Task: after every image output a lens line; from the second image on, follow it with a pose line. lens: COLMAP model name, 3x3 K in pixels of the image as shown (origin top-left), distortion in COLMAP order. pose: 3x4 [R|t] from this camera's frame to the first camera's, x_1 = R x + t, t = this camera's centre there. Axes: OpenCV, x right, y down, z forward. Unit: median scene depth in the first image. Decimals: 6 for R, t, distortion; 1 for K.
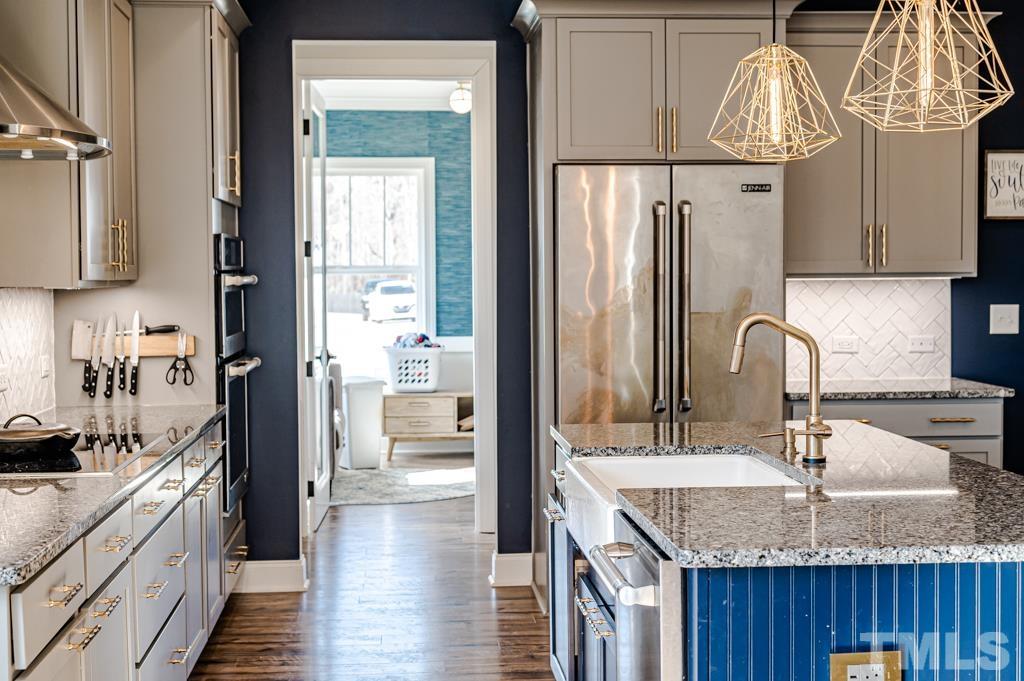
lens RADIAL K [[1481.8, 0, 512.0], [0, 1481.8, 340.5], [0, 0, 1]] dist [0.017075, -0.012505]
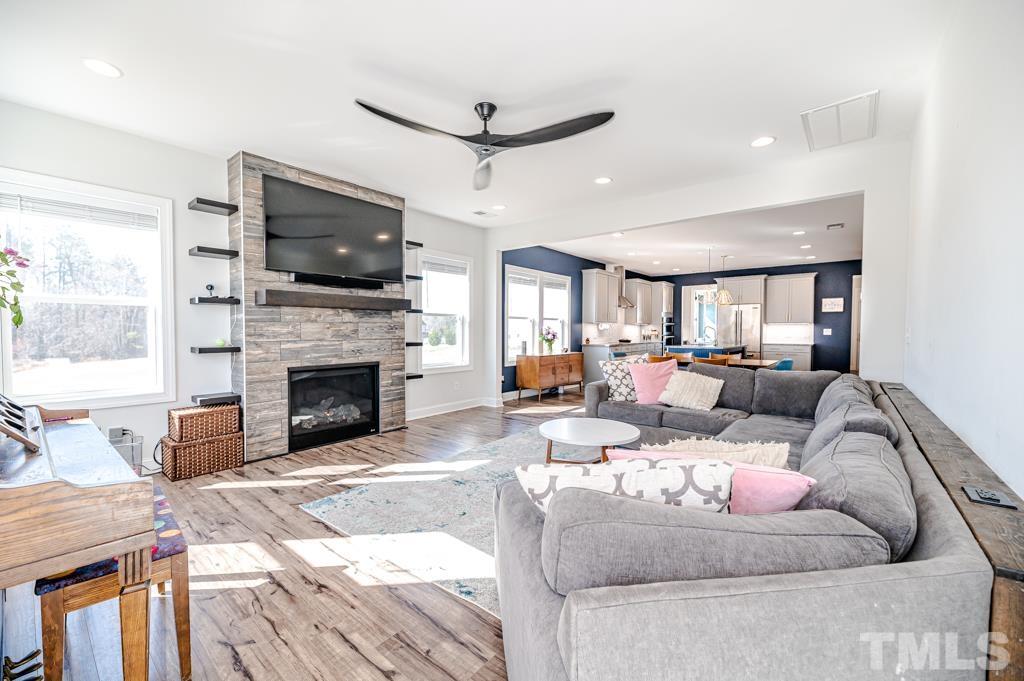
lens RADIAL K [[408.4, 0, 510.5], [0, 408.4, 339.8], [0, 0, 1]] dist [-0.006195, -0.000417]
pose [[0.714645, 0.023813, -0.699082, 0.602954], [-0.038691, 0.999236, -0.005515, 0.070058], [0.698417, 0.030989, 0.715020, -0.826726]]
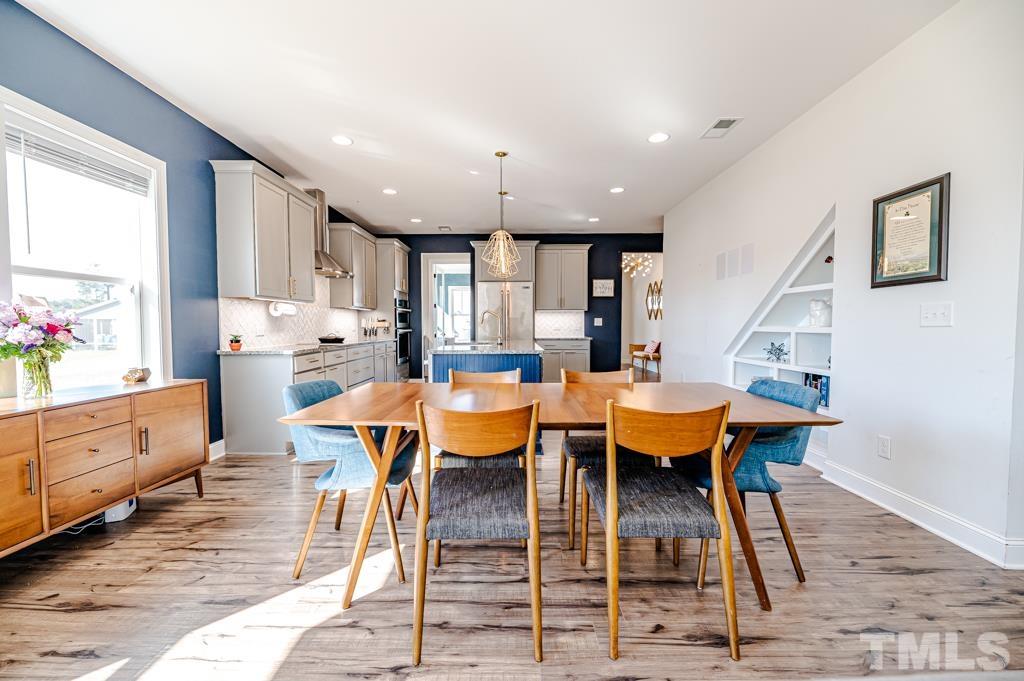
lens RADIAL K [[411.5, 0, 507.5], [0, 411.5, 340.4], [0, 0, 1]] dist [-0.004601, -0.000236]
pose [[0.995634, 0.008127, -0.092987, 0.220234], [-0.008870, 0.999932, -0.007581, 0.052196], [0.092919, 0.008373, 0.995638, -0.135203]]
